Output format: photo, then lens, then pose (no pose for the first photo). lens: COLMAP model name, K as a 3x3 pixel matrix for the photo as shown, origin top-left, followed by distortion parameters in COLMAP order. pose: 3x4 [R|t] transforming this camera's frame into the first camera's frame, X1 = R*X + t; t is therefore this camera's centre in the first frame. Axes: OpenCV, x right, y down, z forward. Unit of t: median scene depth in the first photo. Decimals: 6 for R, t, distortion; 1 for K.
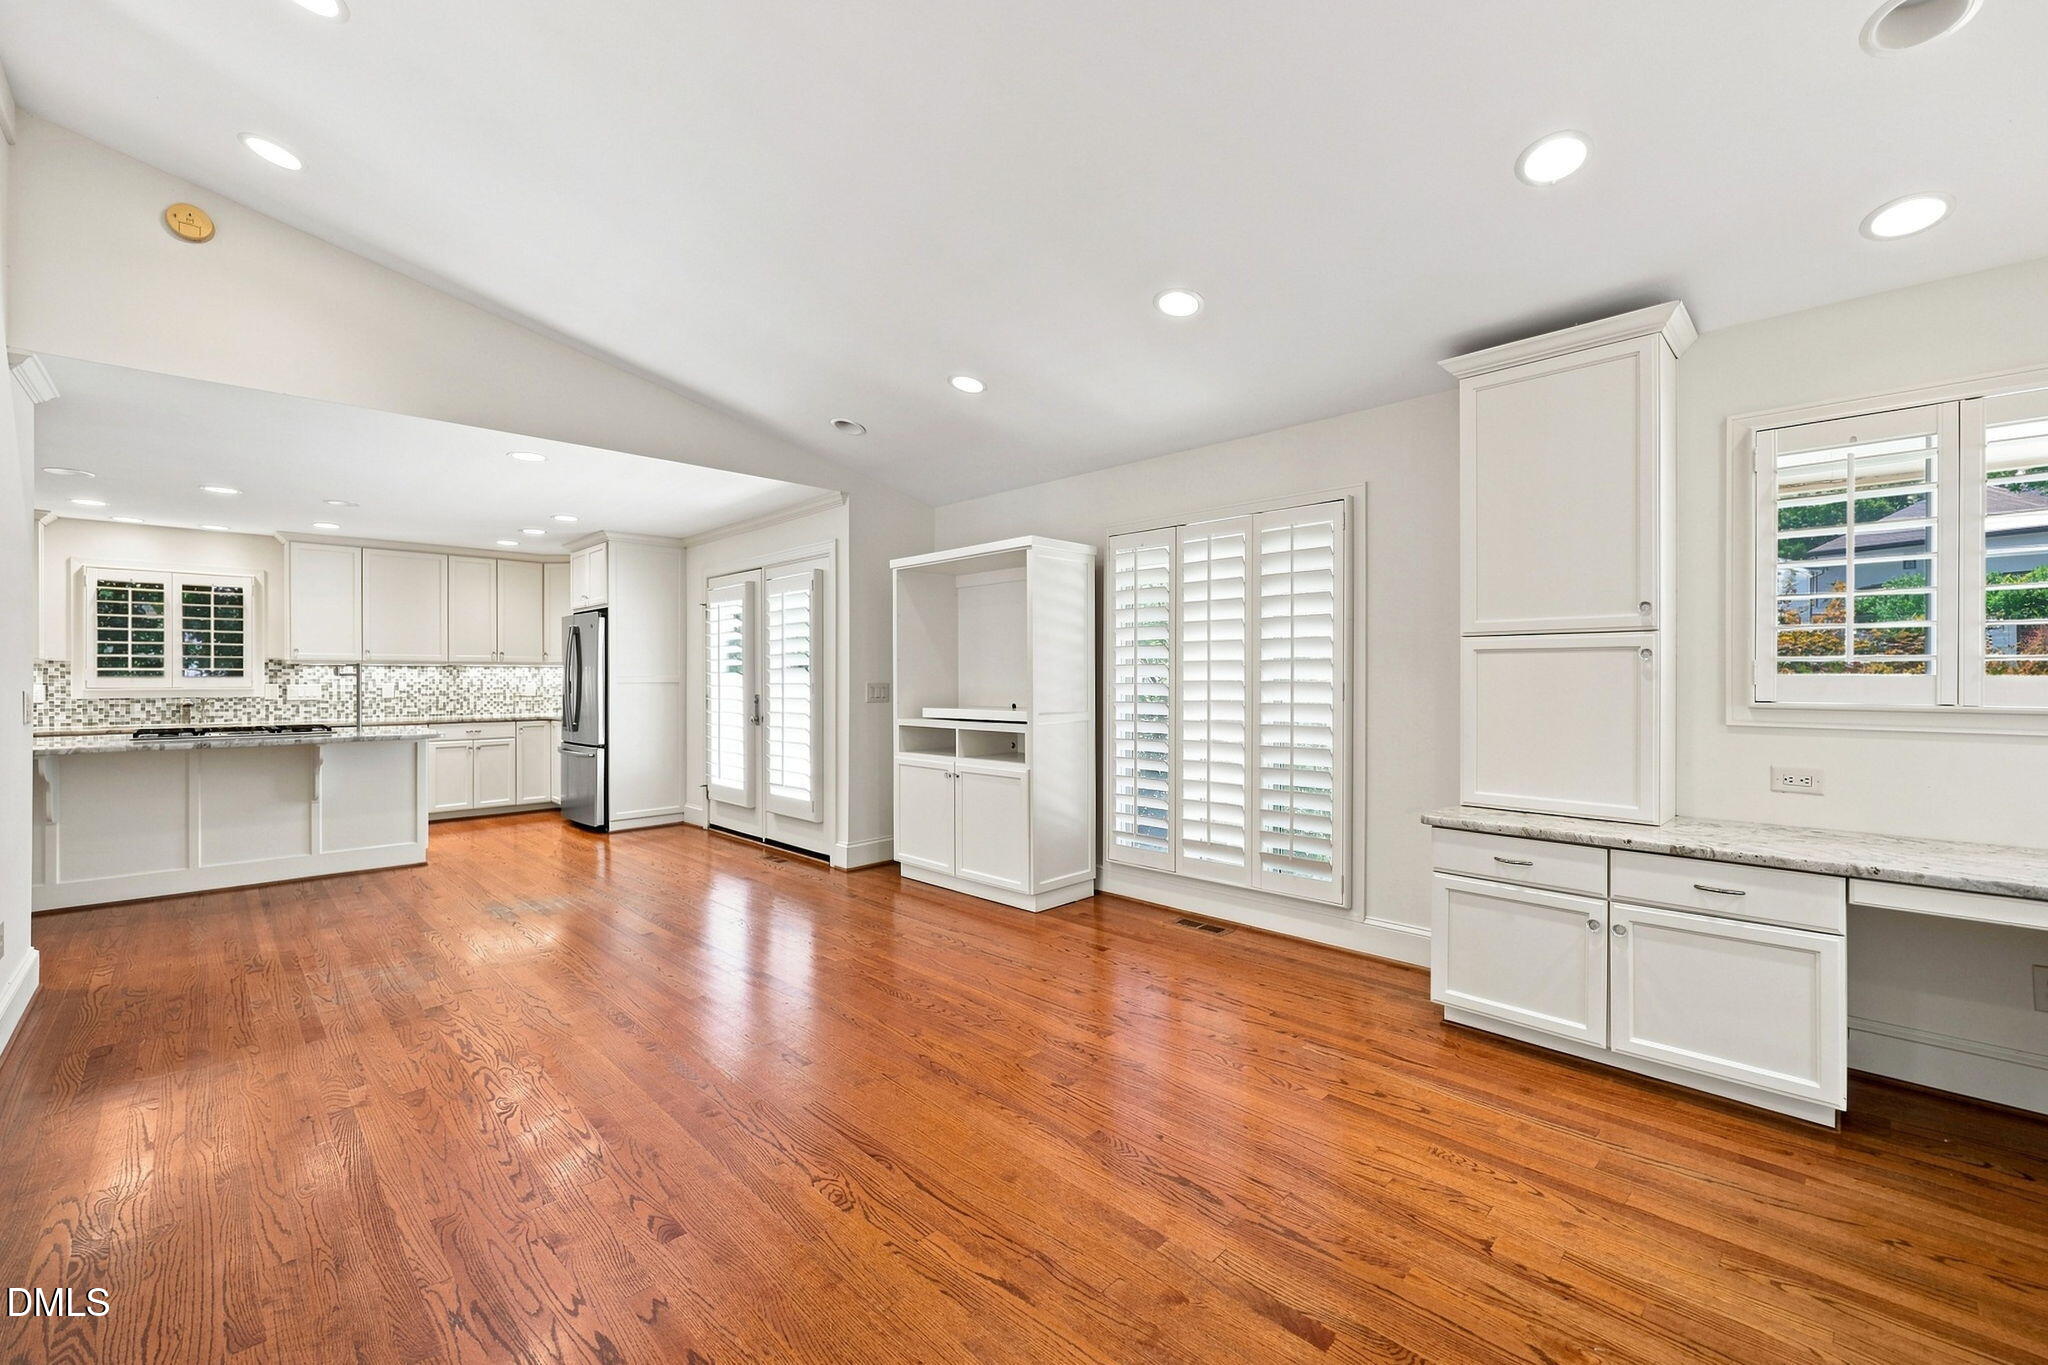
lens RADIAL K [[838.2, 0, 1038.1], [0, 838.2, 670.3], [0, 0, 1]] dist [-0.002140, -0.000117]
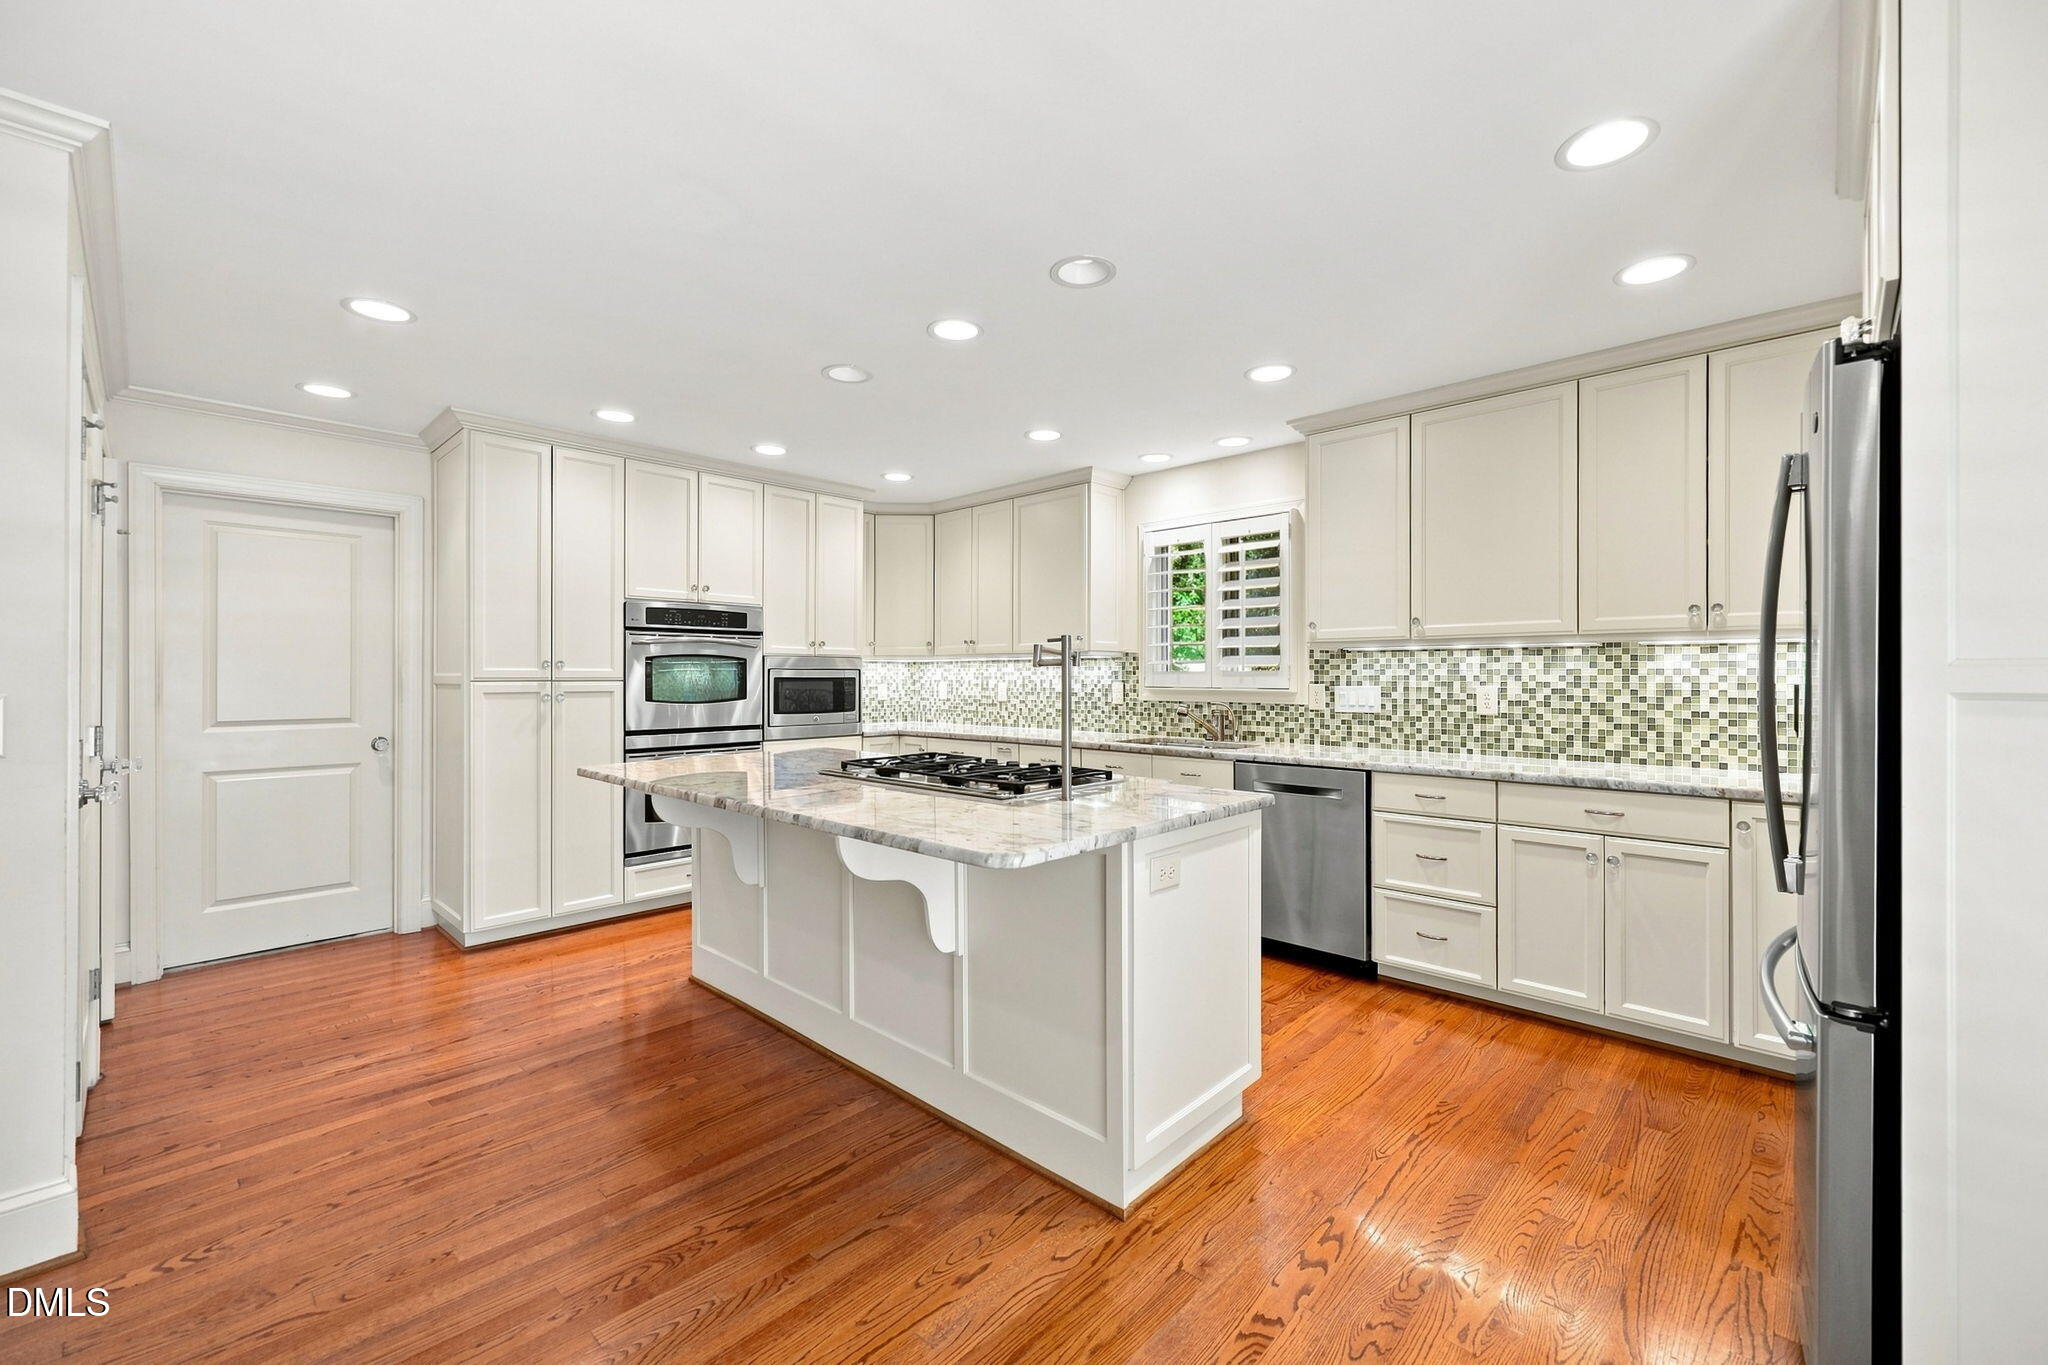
lens RADIAL K [[834.2, 0, 1027.4], [0, 834.2, 678.7], [0, 0, 1]] dist [-0.000511, 0.000067]
pose [[0.023191, -0.000520, -0.999731, -0.335323], [0.003480, 0.999994, -0.000440, 0.012717], [0.999725, -0.003469, 0.023192, 0.815893]]
